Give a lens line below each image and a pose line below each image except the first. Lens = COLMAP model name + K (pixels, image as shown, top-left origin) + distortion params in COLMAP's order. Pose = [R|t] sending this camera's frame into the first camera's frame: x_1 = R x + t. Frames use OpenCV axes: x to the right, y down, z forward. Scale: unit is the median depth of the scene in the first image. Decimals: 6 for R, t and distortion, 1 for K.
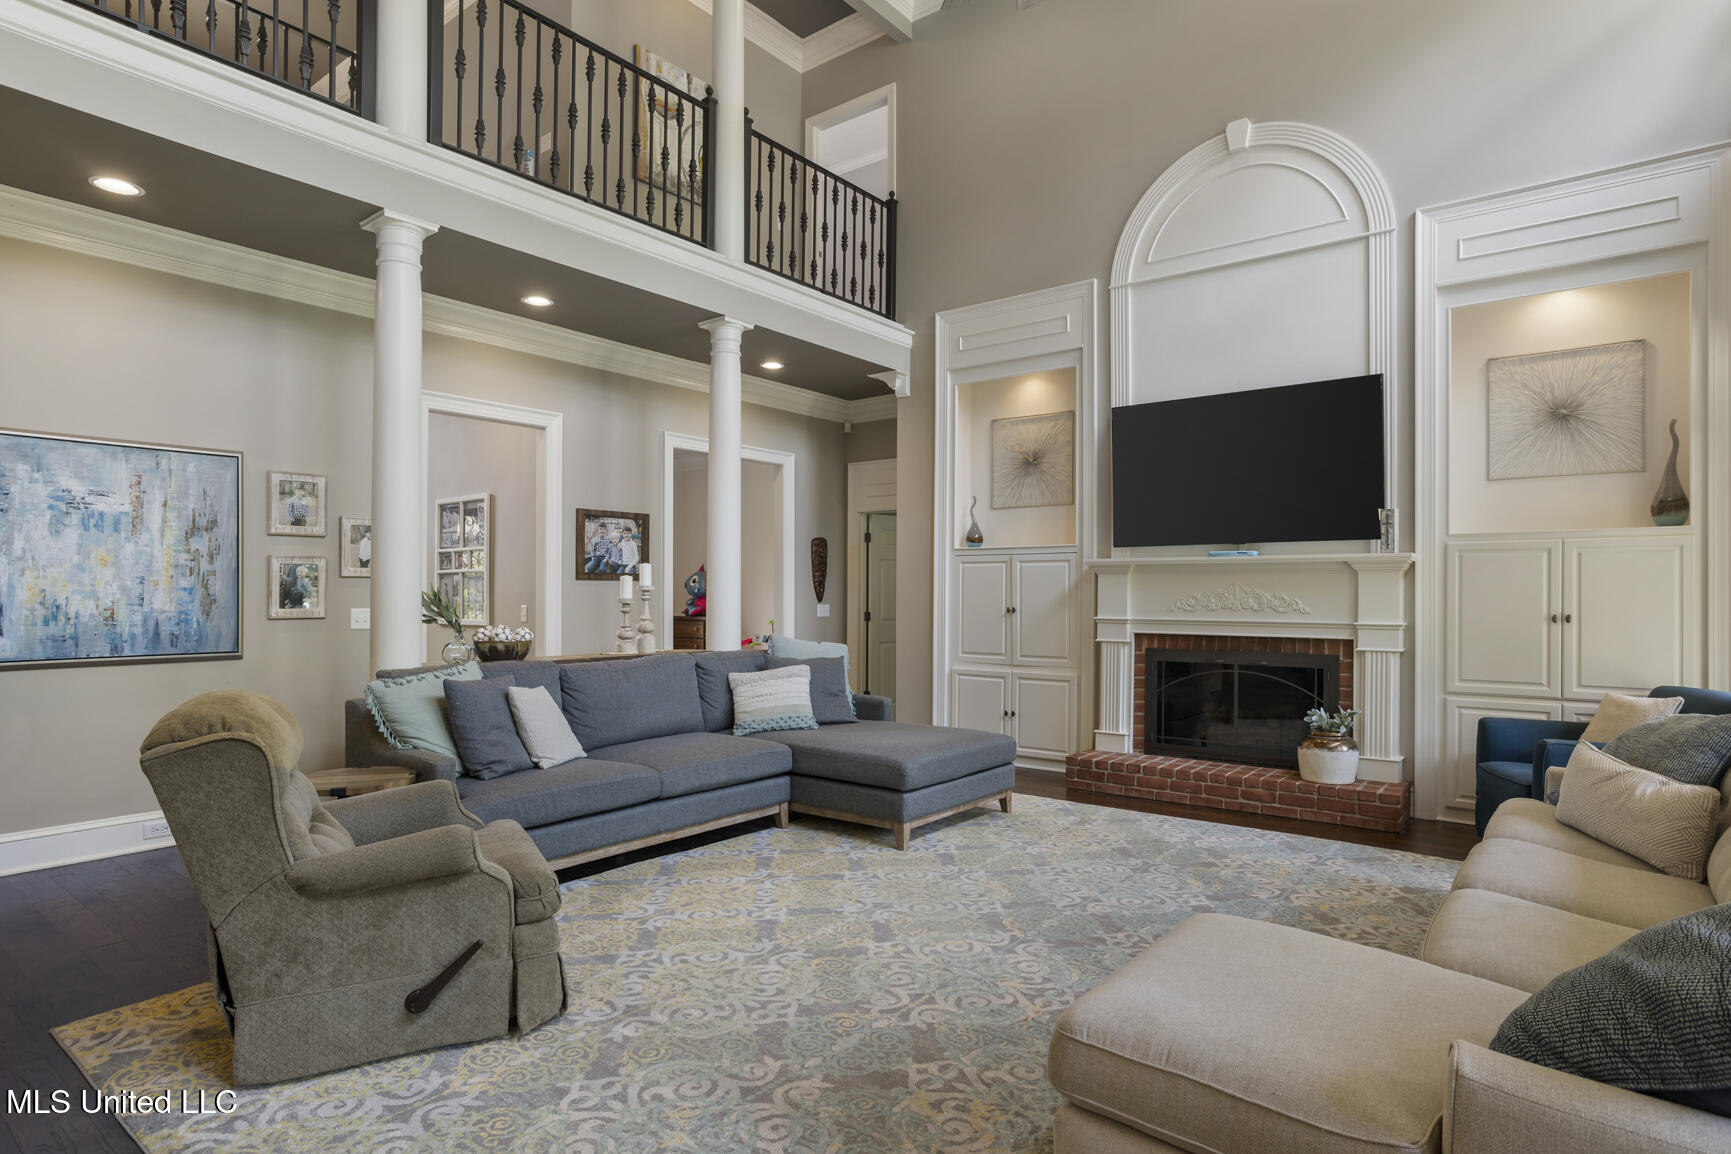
lens RADIAL K [[909.8, 0, 860.7], [0, 909.8, 581.5], [0, 0, 1]] dist [-0.008575, 0.002687]
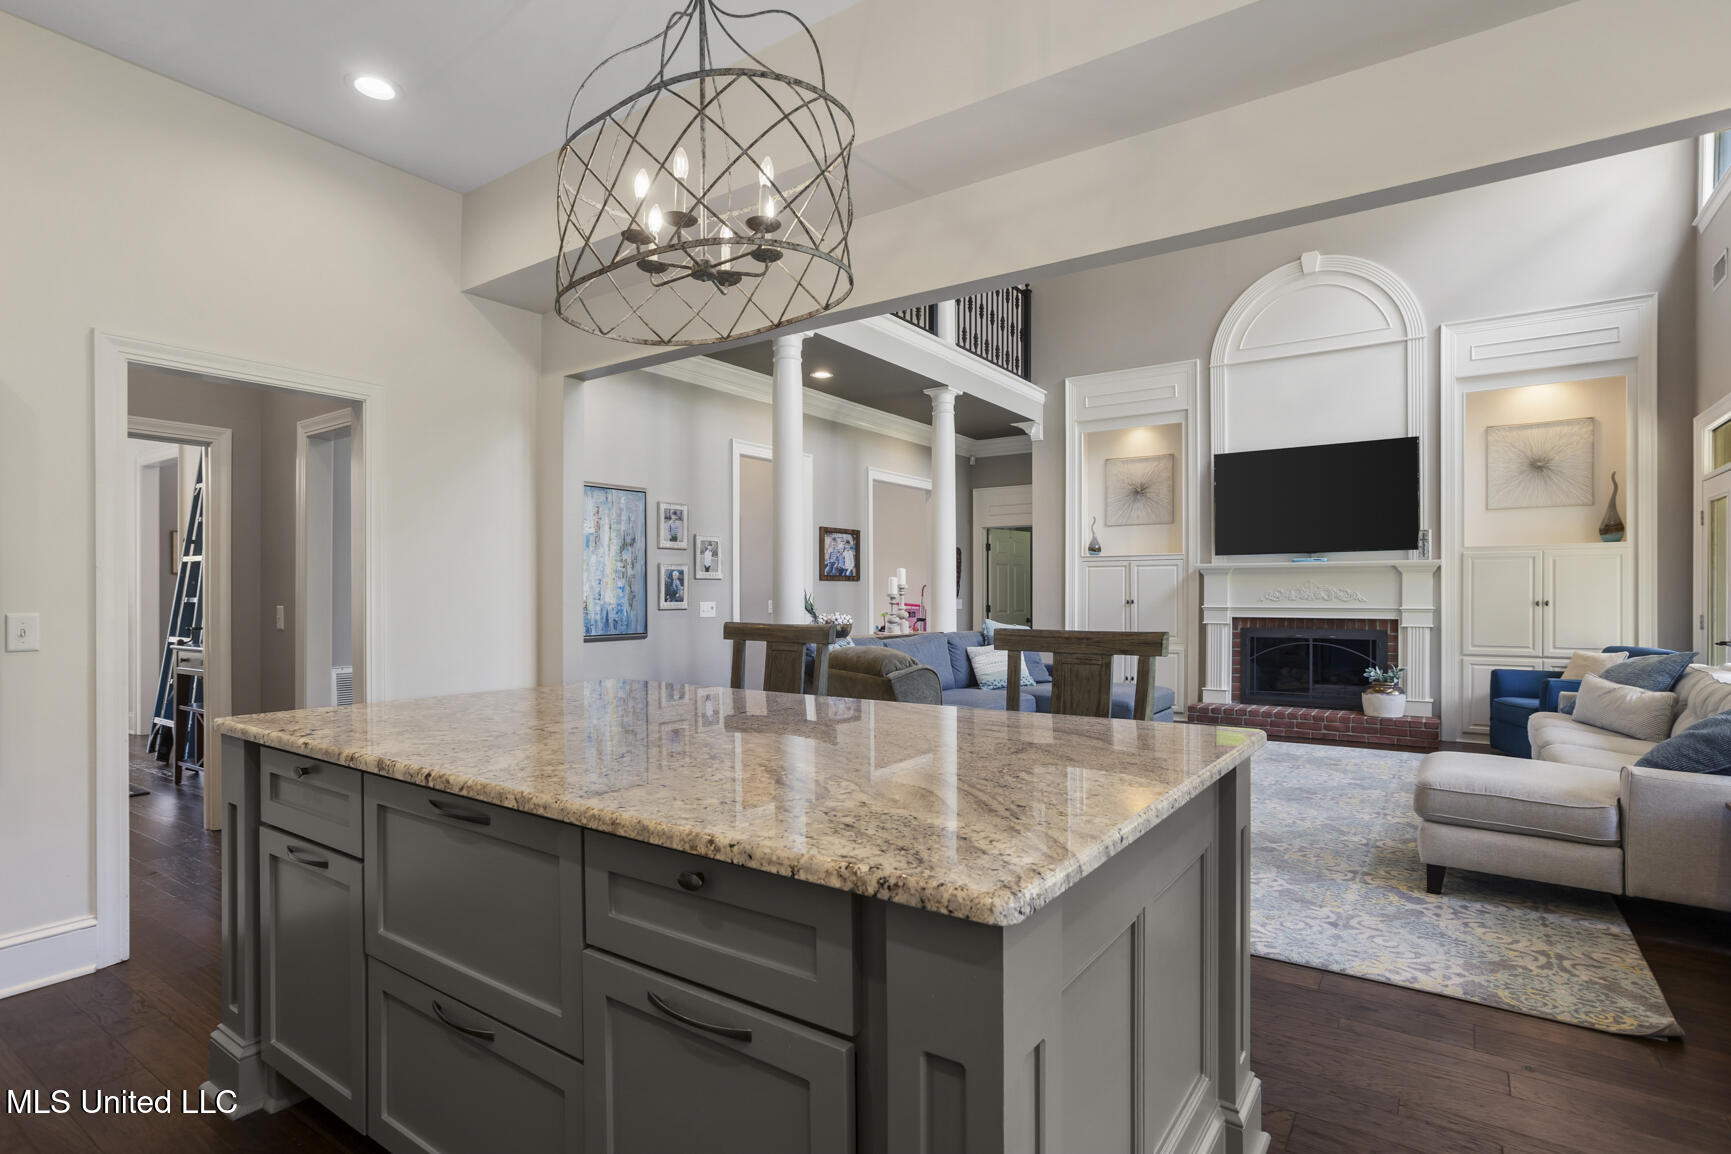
lens RADIAL K [[861.6, 0, 869.5], [0, 861.6, 584.2], [0, 0, 1]] dist [0.007250, 0.001763]
pose [[0.996610, -0.004420, 0.082156, -0.413676], [0.004259, 0.999989, 0.002129, 0.001389], [-0.082164, -0.001772, 0.996617, -0.308007]]
